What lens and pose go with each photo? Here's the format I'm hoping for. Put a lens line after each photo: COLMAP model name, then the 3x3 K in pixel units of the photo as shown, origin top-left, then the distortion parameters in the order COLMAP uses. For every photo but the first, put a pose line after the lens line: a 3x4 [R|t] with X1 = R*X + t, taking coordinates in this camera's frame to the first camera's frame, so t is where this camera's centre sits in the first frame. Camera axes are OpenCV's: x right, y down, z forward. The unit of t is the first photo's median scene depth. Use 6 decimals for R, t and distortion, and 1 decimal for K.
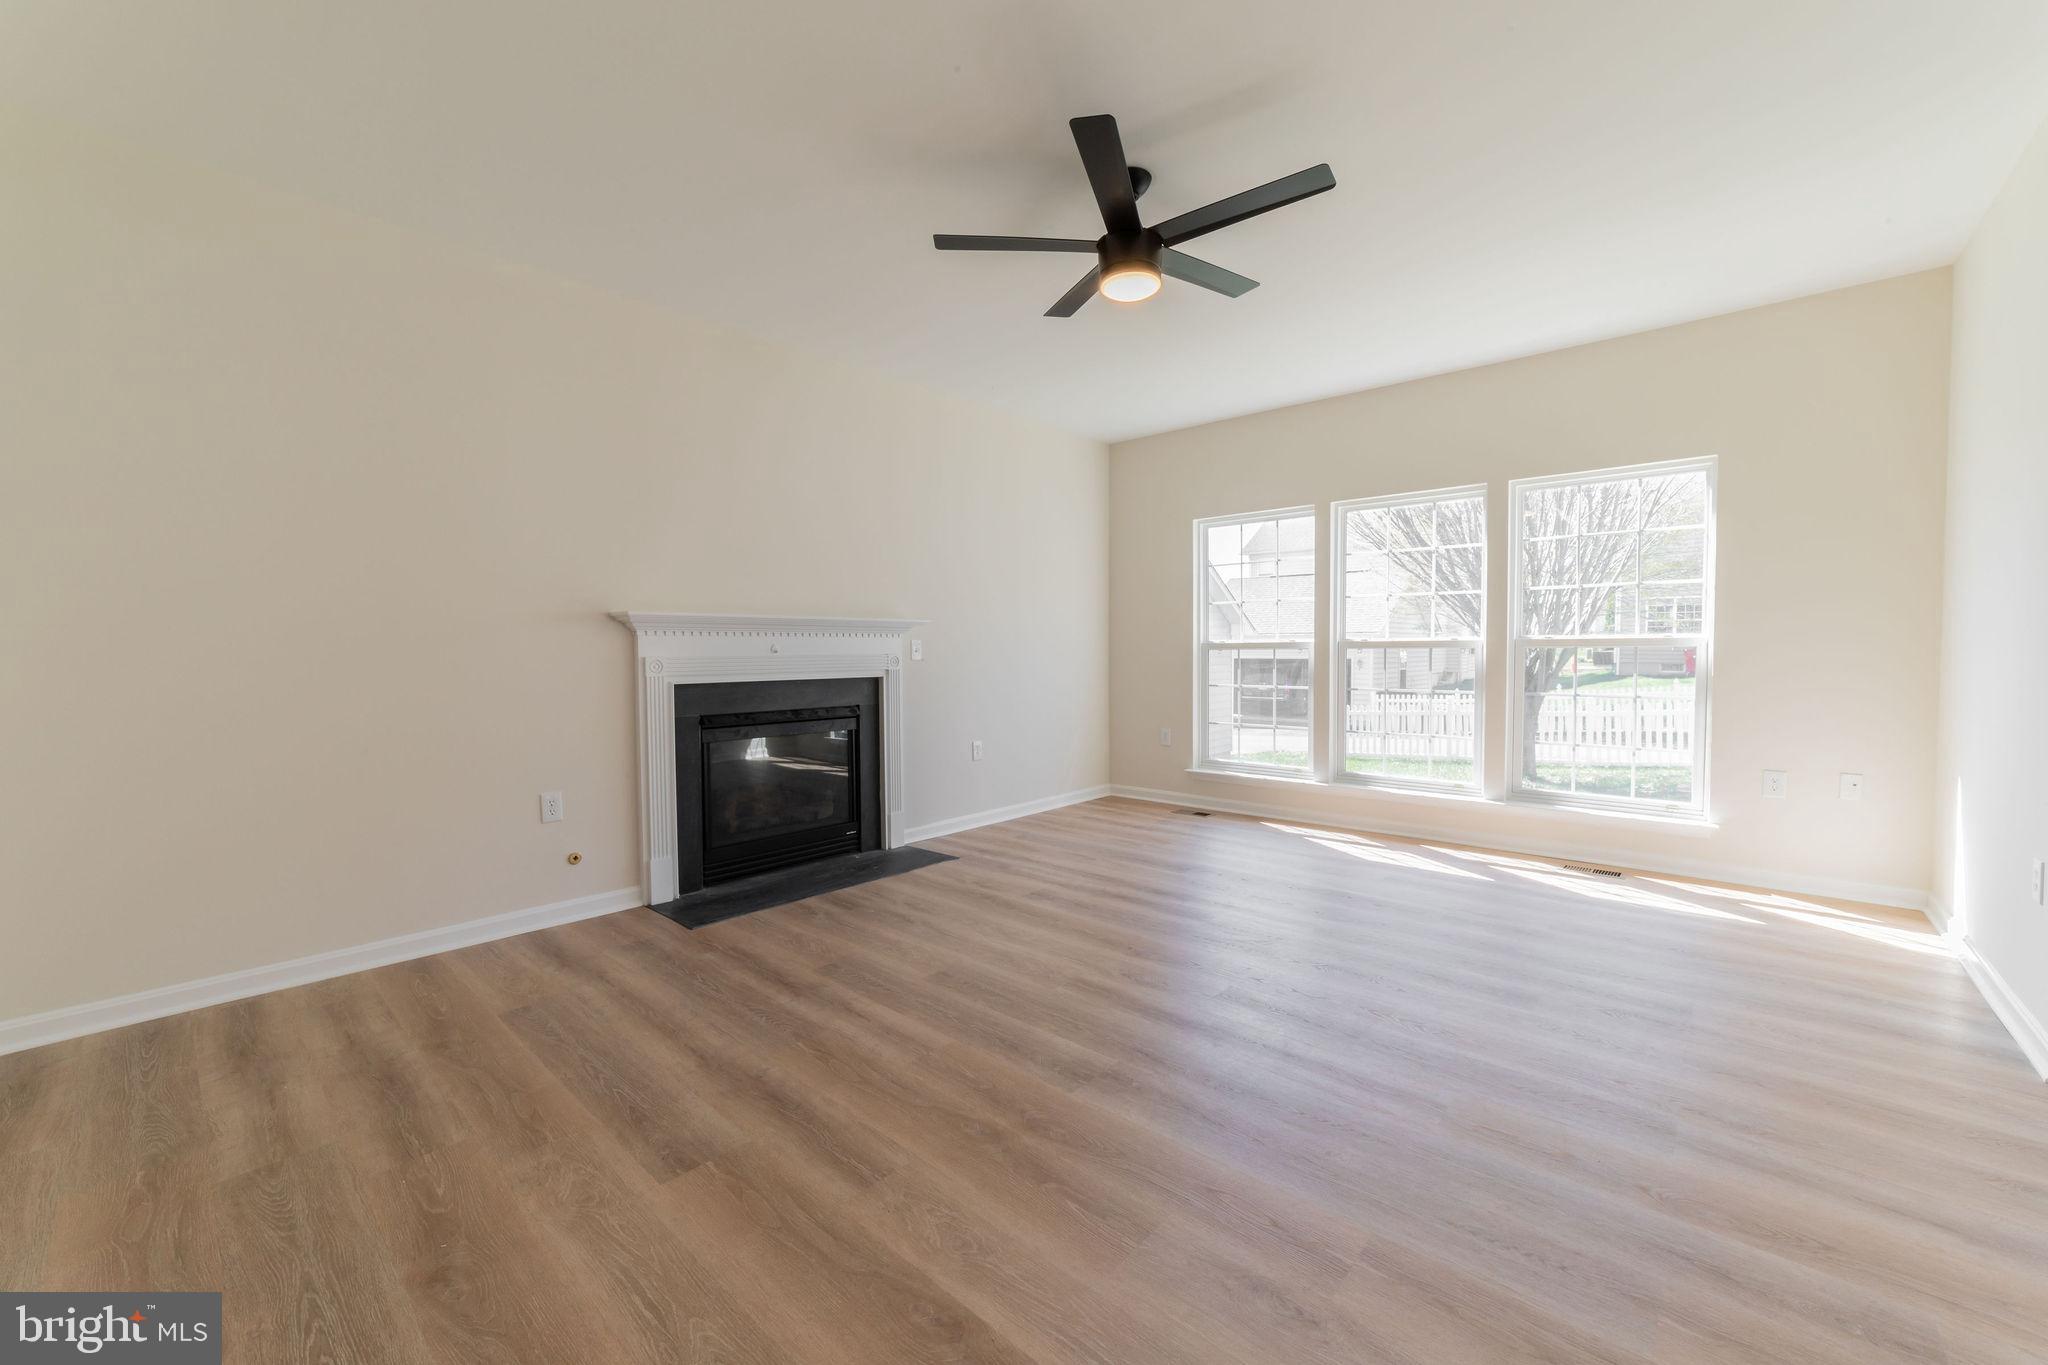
lens RADIAL K [[797.0, 0, 1020.6], [0, 797.0, 679.8], [0, 0, 1]] dist [-0.021993, 0.007848]
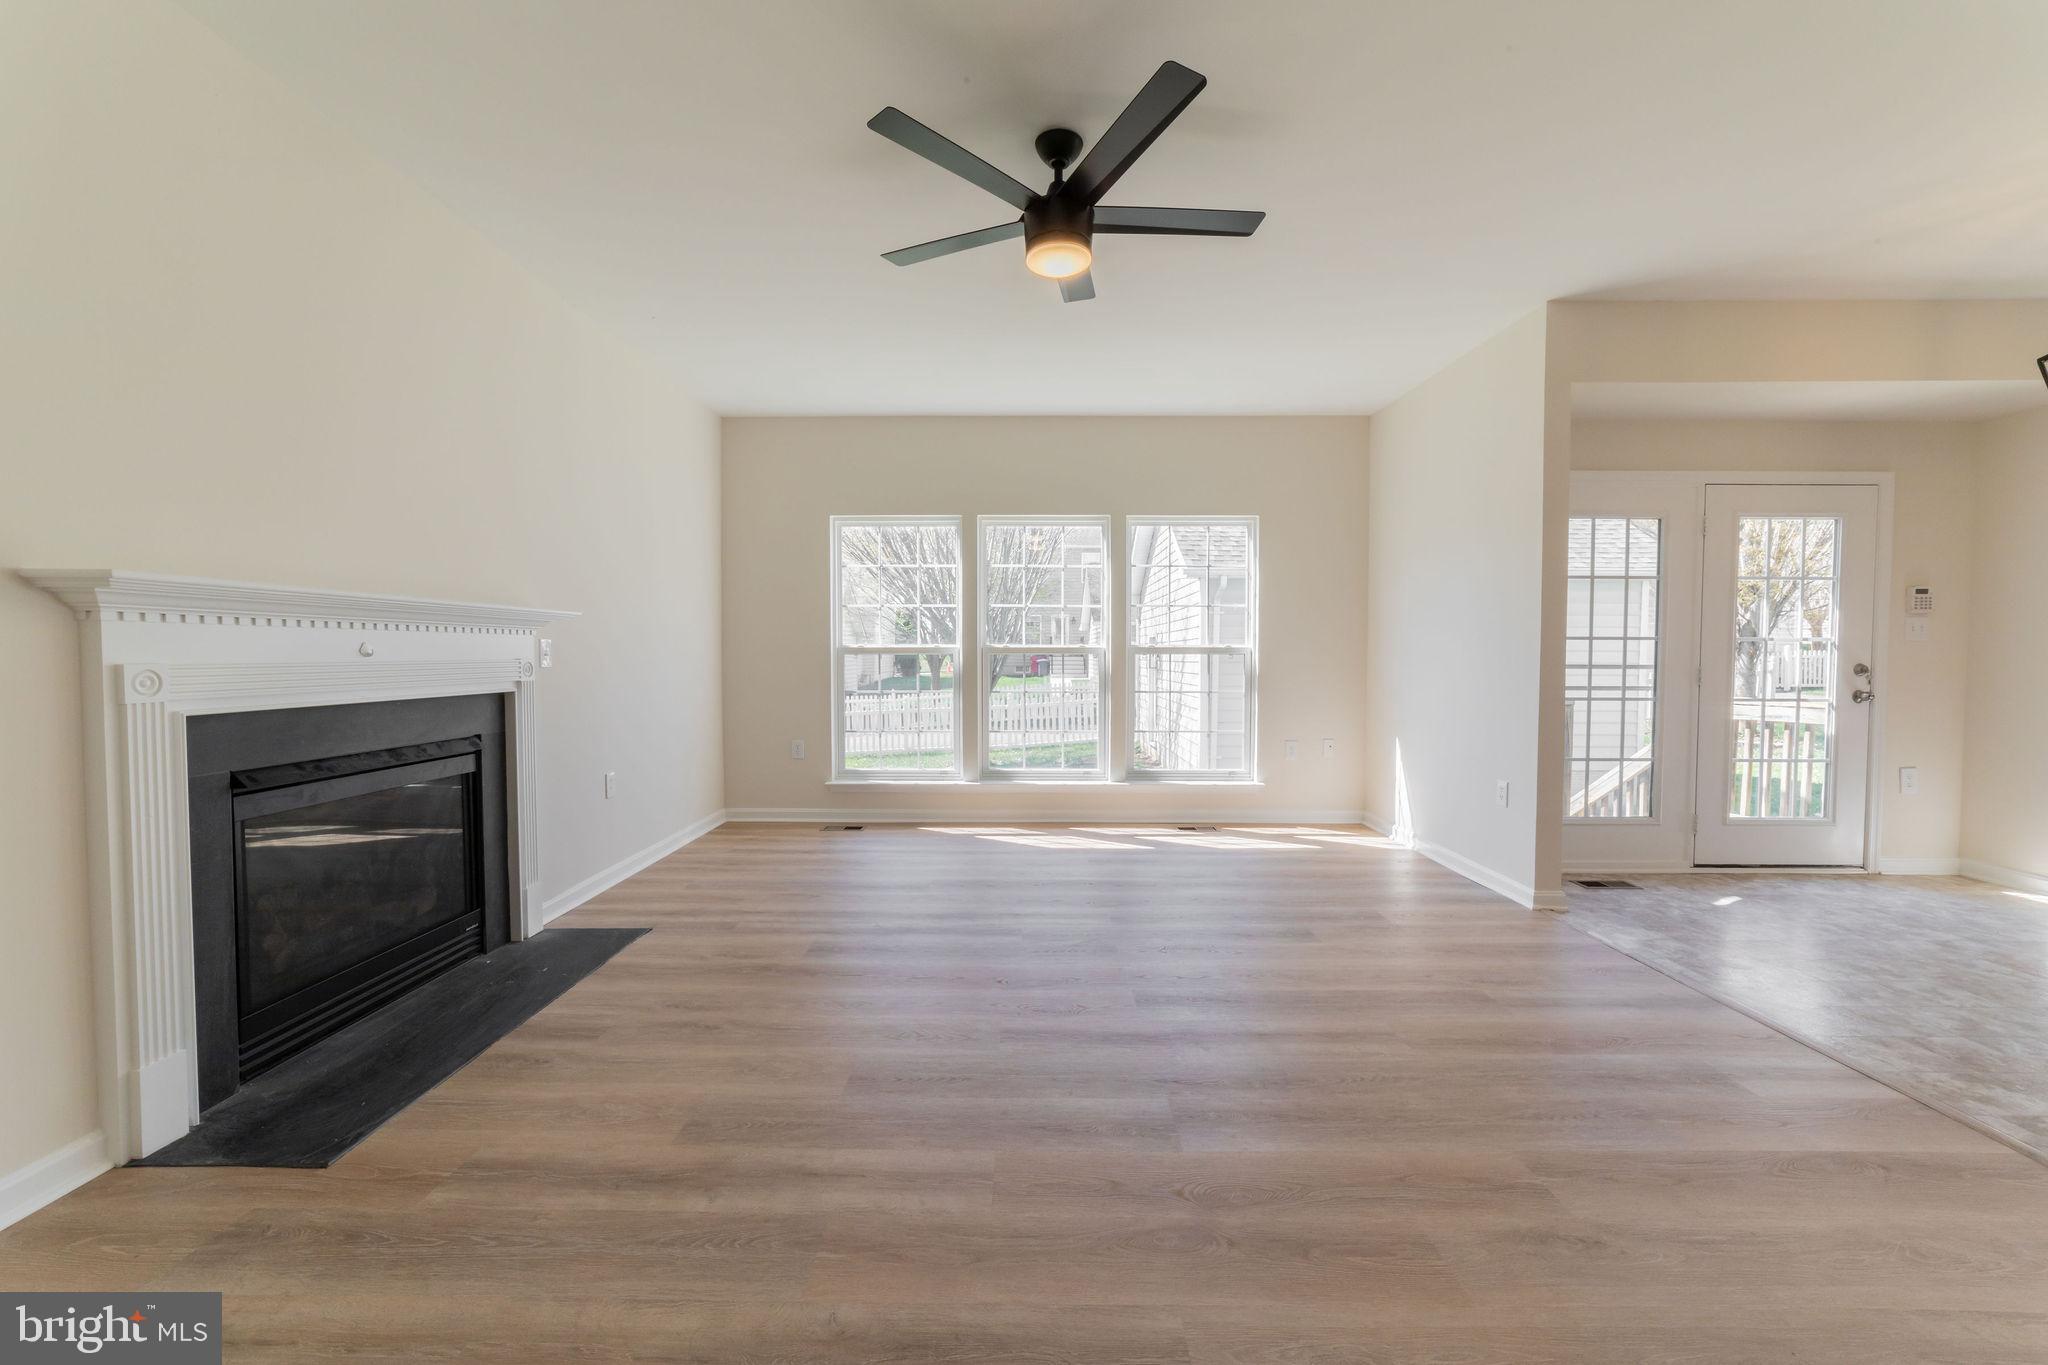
lens RADIAL K [[783.8, 0, 1022.5], [0, 783.8, 680.4], [0, 0, 1]] dist [-0.021872, 0.006636]
pose [[0.748101, -0.015980, 0.663393, -0.345848], [0.018830, 0.999819, 0.002849, -0.008315], [-0.663318, 0.010360, 0.748266, 0.245242]]
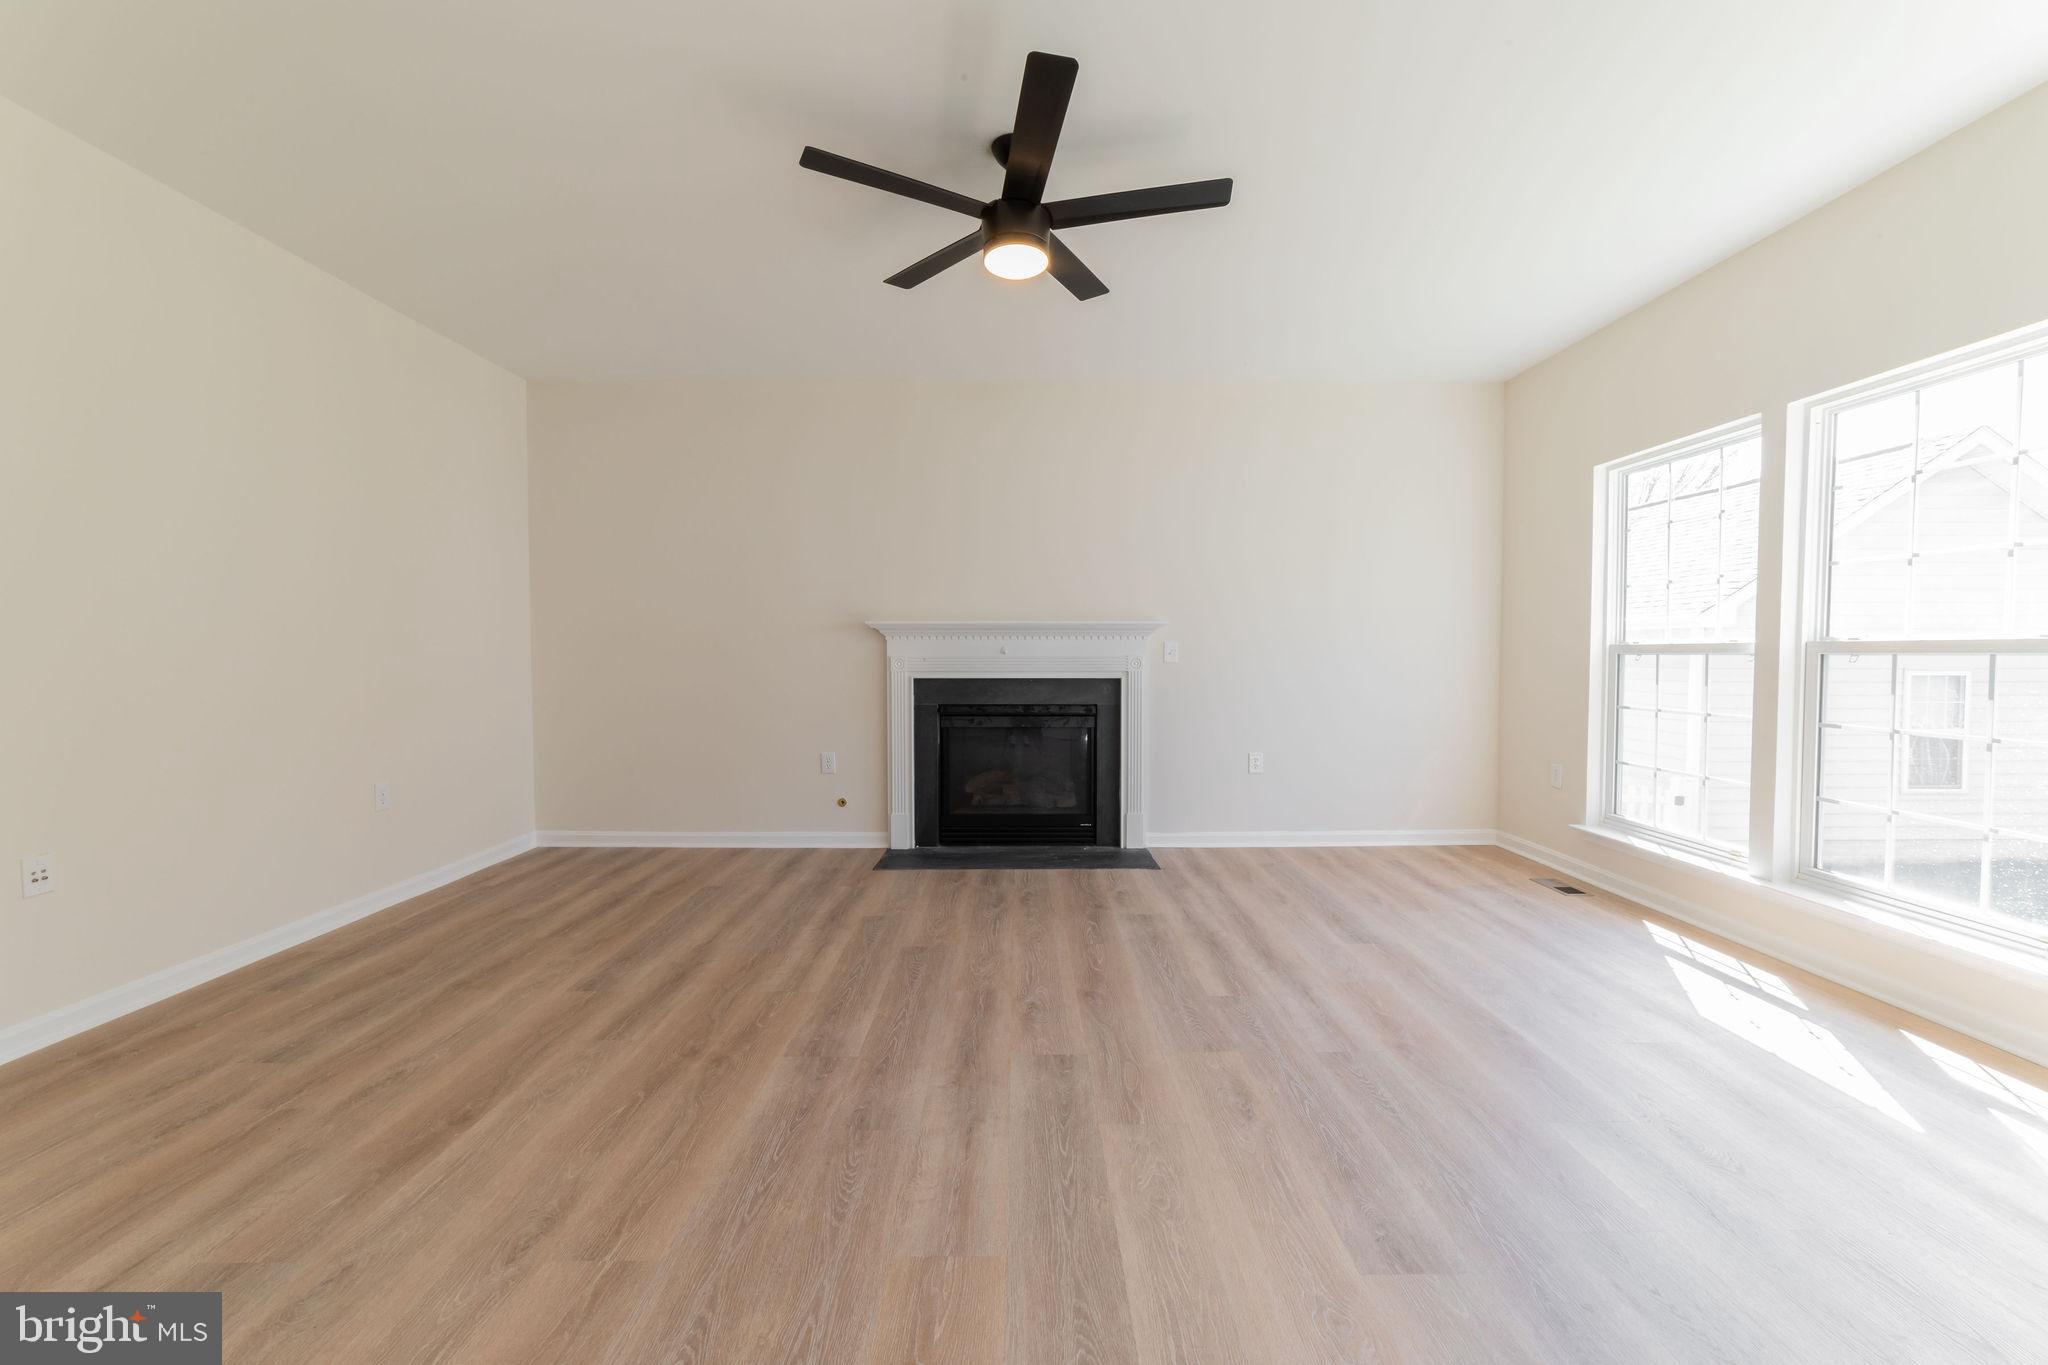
lens RADIAL K [[783.8, 0, 1022.5], [0, 783.8, 680.4], [0, 0, 1]] dist [-0.021872, 0.006636]
pose [[0.678528, 0.031901, -0.733882, 0.569996], [-0.031296, 0.999405, 0.014507, -0.013789], [0.733908, 0.013124, 0.679122, 0.270232]]
